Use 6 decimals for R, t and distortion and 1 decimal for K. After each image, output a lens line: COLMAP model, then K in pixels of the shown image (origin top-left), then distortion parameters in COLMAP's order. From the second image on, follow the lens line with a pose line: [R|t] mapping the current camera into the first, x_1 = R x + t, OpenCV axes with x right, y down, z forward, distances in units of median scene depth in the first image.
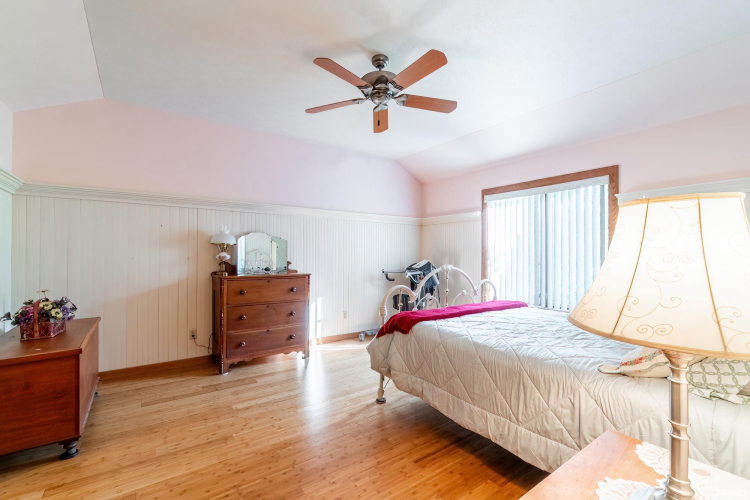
lens RADIAL K [[330.0, 0, 374.6], [0, 330.0, 250.2], [0, 0, 1]] dist [-0.000704, 0.000284]
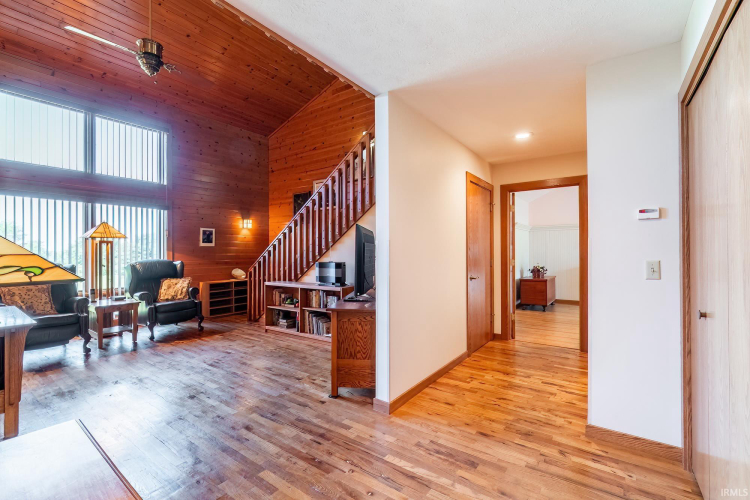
lens RADIAL K [[330.0, 0, 371.4], [0, 330.0, 248.7], [0, 0, 1]] dist [-0.000704, 0.000284]
pose [[0.317241, -0.012361, -0.948265, 1.625684], [0.005456, 0.999922, -0.011209, 0.011388], [0.948329, -0.001617, 0.317283, -1.656433]]
